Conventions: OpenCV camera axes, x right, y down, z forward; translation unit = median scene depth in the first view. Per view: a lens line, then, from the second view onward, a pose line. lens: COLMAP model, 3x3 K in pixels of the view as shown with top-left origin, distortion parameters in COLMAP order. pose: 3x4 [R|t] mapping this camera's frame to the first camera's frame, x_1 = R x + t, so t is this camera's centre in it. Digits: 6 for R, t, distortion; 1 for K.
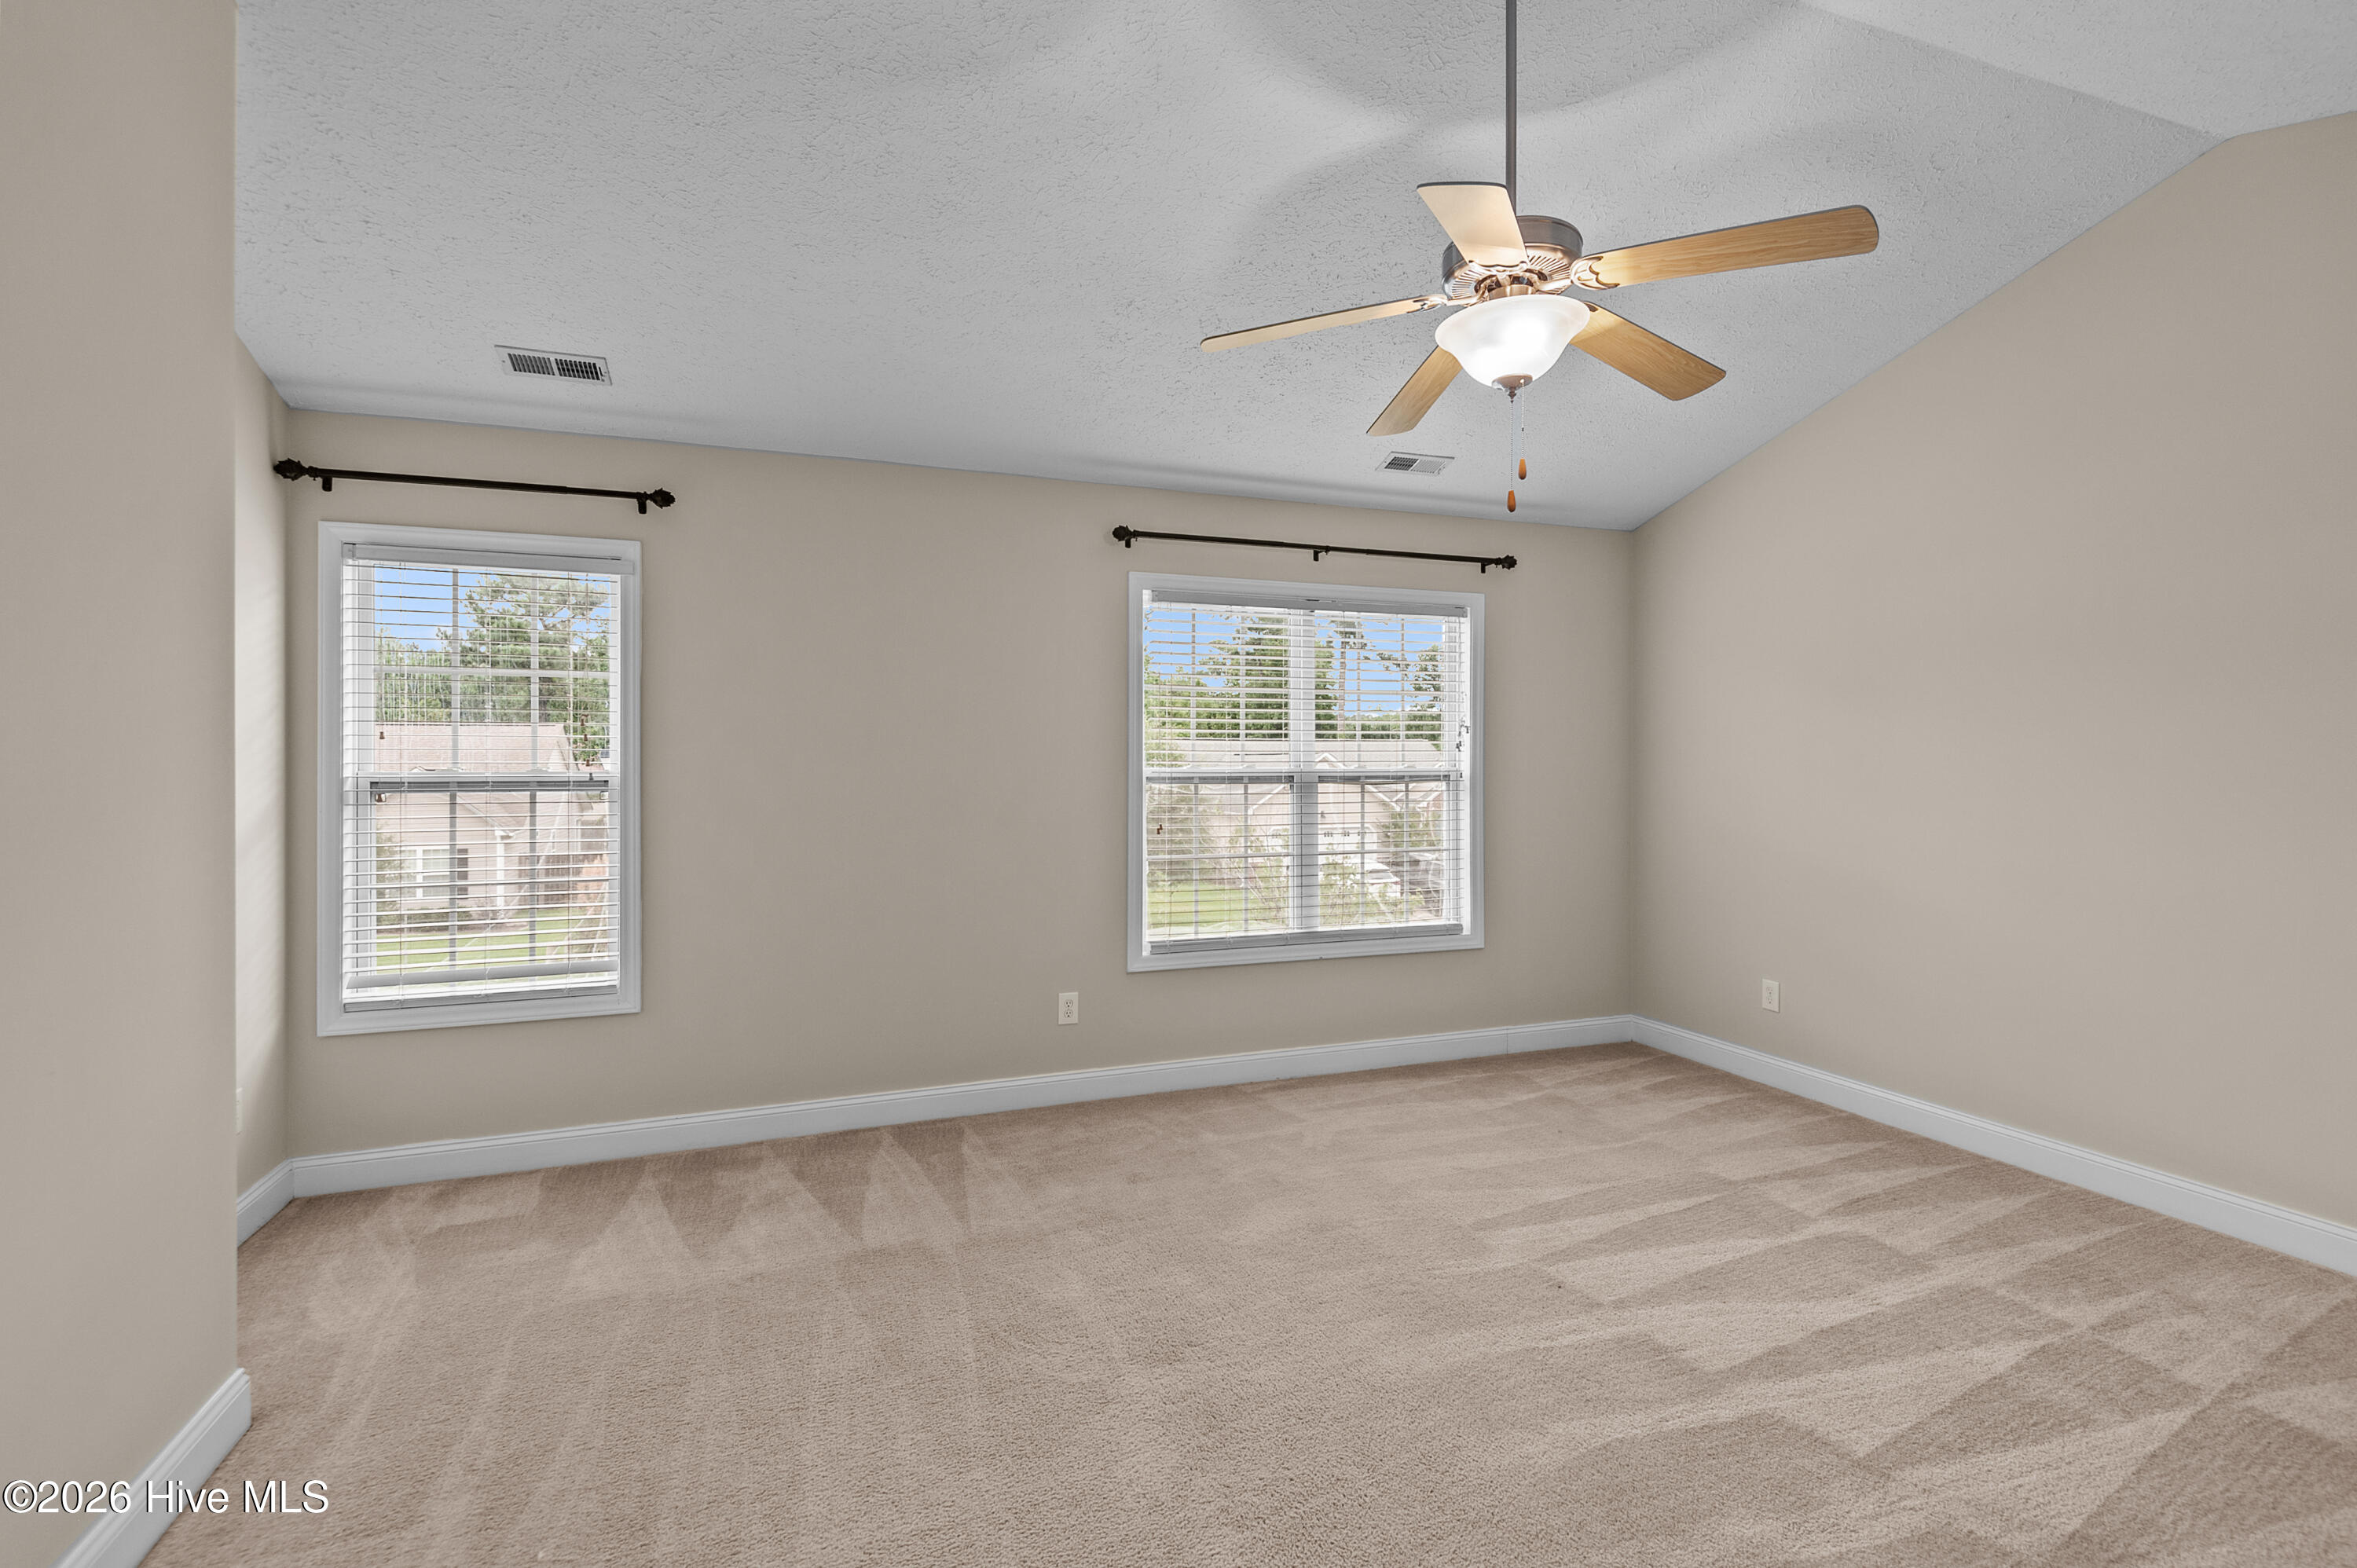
lens RADIAL K [[1074.3, 0, 1174.8], [0, 1074.3, 767.8], [0, 0, 1]] dist [0.039771, -0.024966]
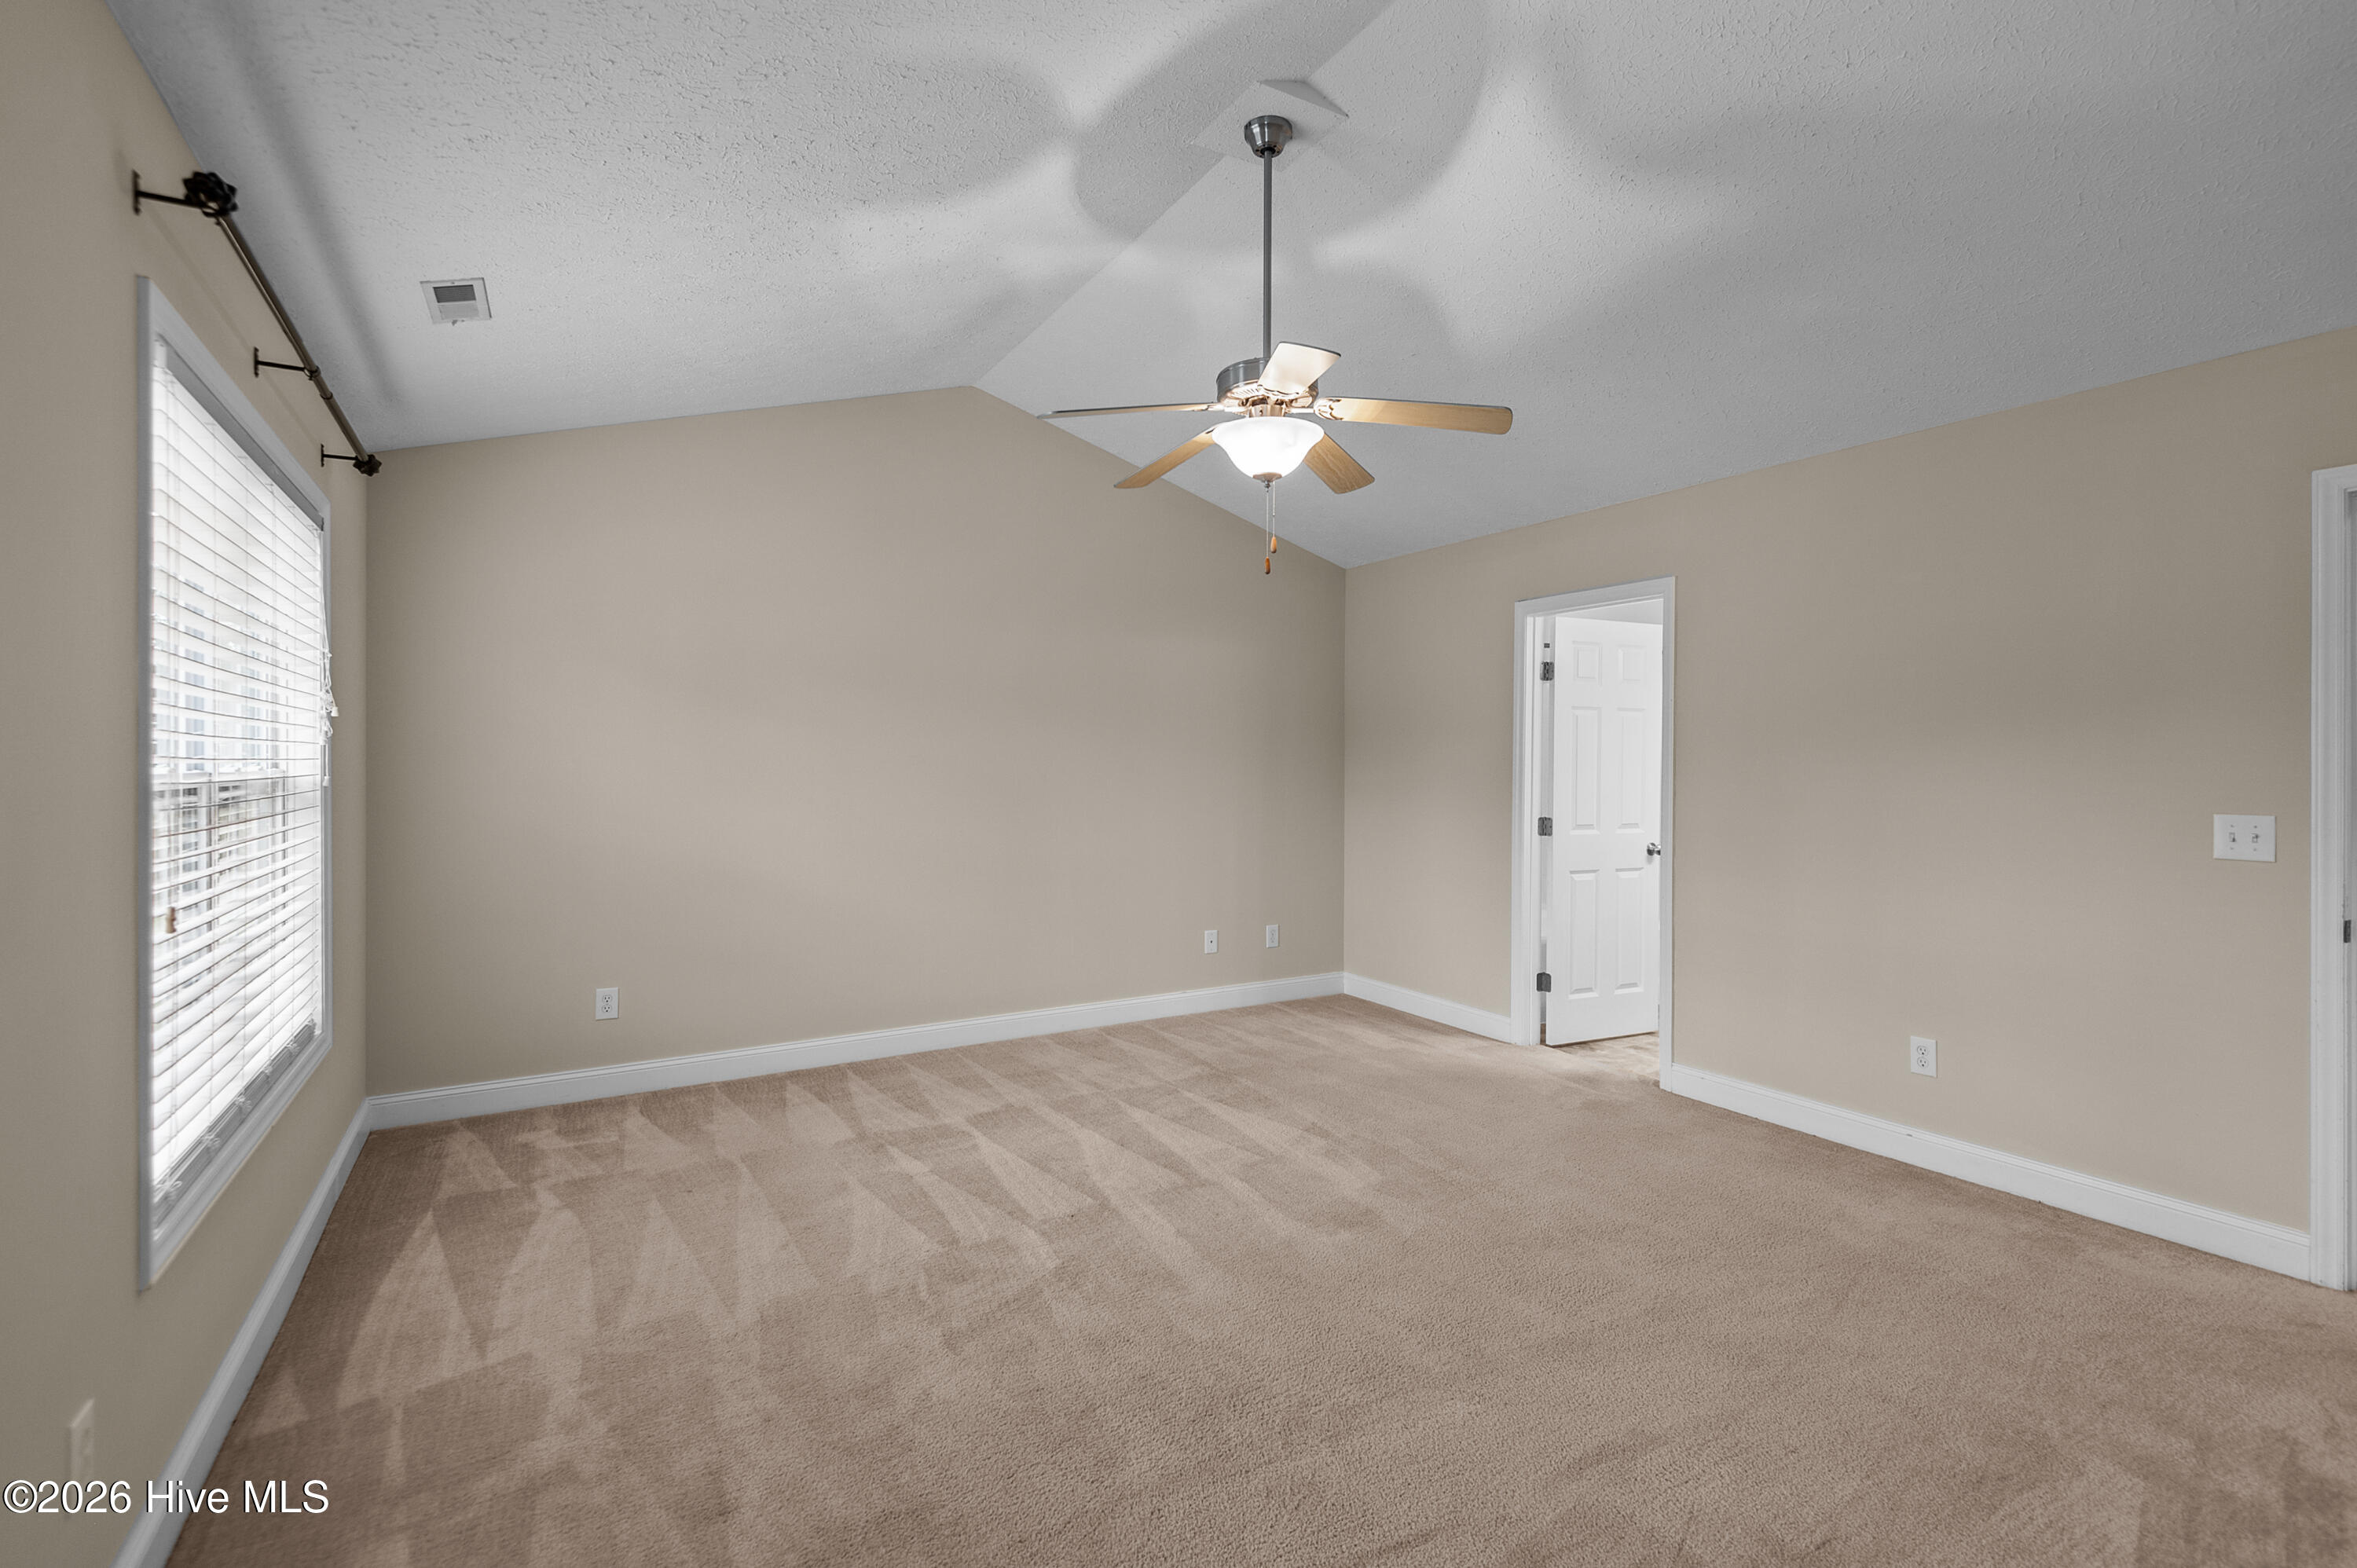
lens RADIAL K [[1074.3, 0, 1174.8], [0, 1074.3, 767.8], [0, 0, 1]] dist [0.039771, -0.024966]
pose [[-0.170015, -0.004809, 0.985430, -0.646566], [0.007648, 0.999952, 0.006200, -0.001735], [-0.985412, 0.008591, -0.169970, 0.890390]]
